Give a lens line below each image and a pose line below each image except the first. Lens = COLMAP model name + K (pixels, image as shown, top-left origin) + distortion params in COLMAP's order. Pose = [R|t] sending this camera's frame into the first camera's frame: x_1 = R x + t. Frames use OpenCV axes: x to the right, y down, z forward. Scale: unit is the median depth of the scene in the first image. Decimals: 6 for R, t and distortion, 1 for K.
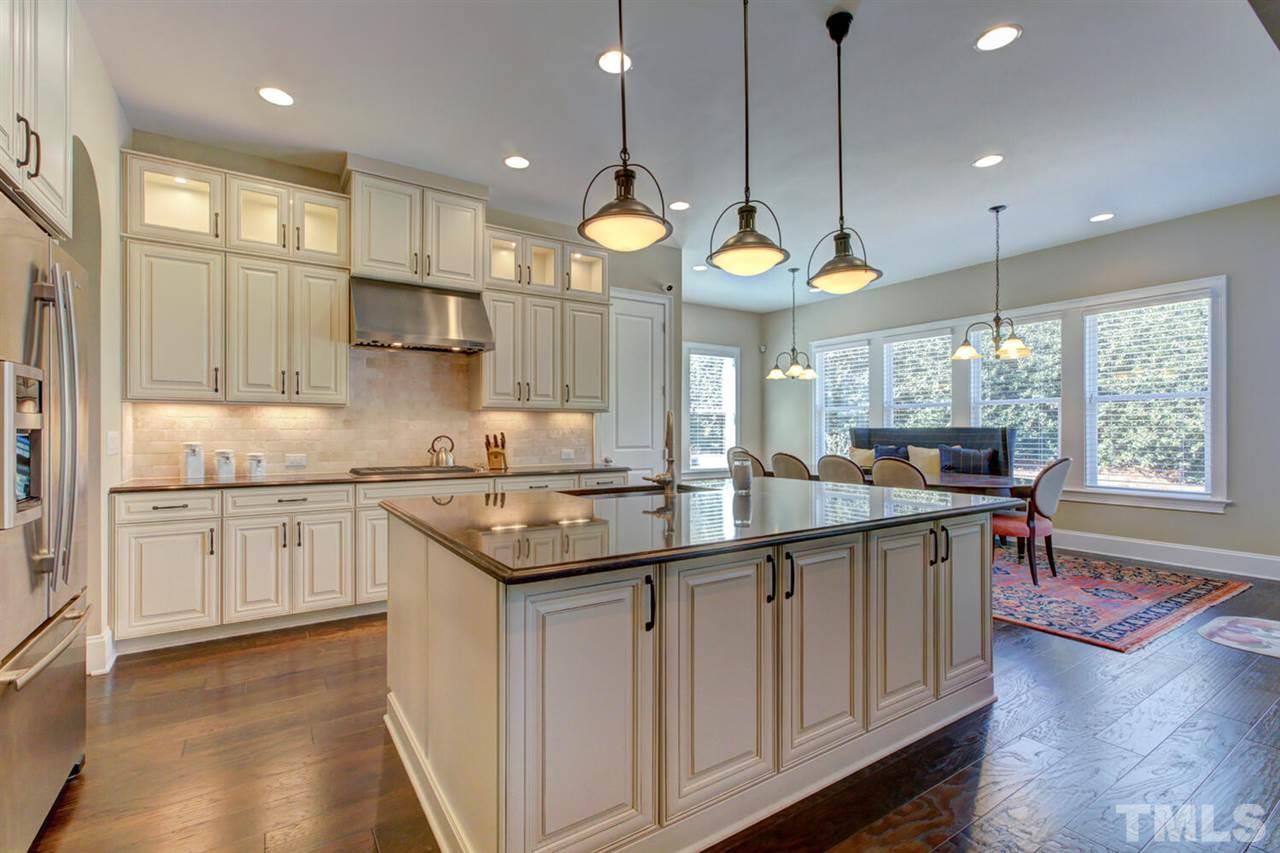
lens RADIAL K [[576.2, 0, 640.5], [0, 576.2, 430.9], [0, 0, 1]] dist [-0.002389, 0.000228]
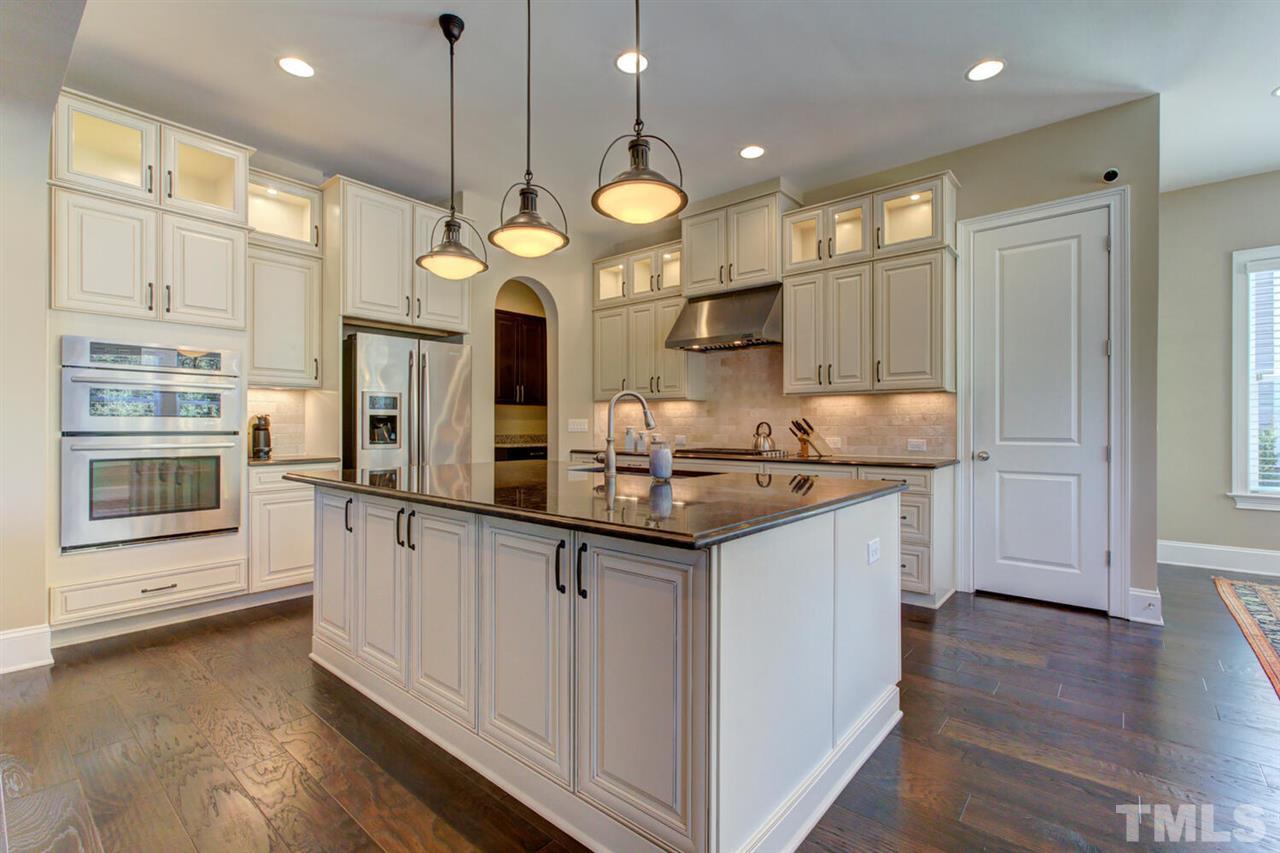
lens RADIAL K [[565.3, 0, 640.0], [0, 565.3, 426.5], [0, 0, 1]] dist [0.000049, 0.000942]
pose [[0.283991, 0.001783, -0.958825, 0.679987], [-0.000345, 0.999998, 0.001757, 0.016658], [0.958827, -0.000168, 0.283991, 0.521102]]
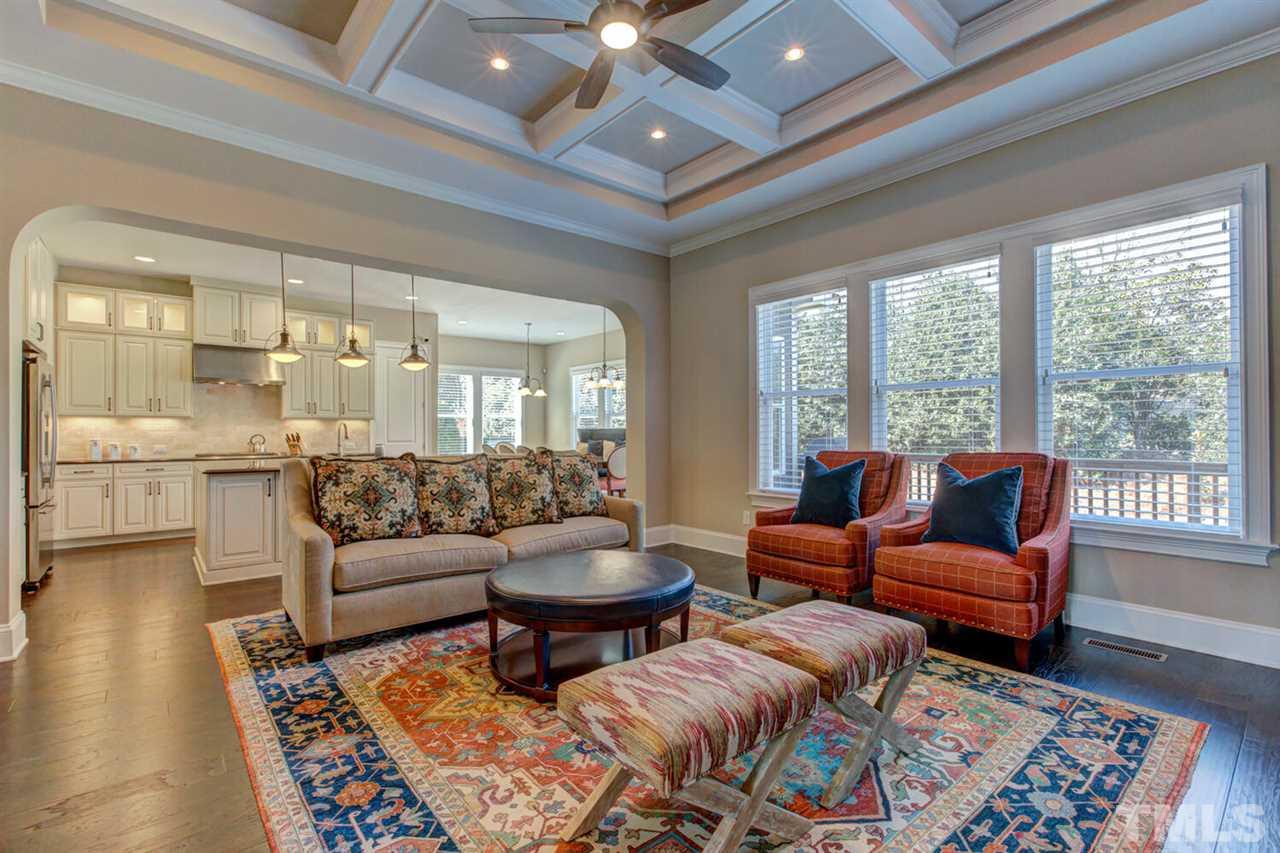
lens RADIAL K [[570.6, 0, 637.4], [0, 570.6, 426.7], [0, 0, 1]] dist [-0.001591, -0.000200]
pose [[0.992456, -0.002341, 0.122578, 0.613139], [0.003100, 0.999977, -0.006001, -0.000833], [-0.122562, 0.006335, 0.992441, -0.871403]]
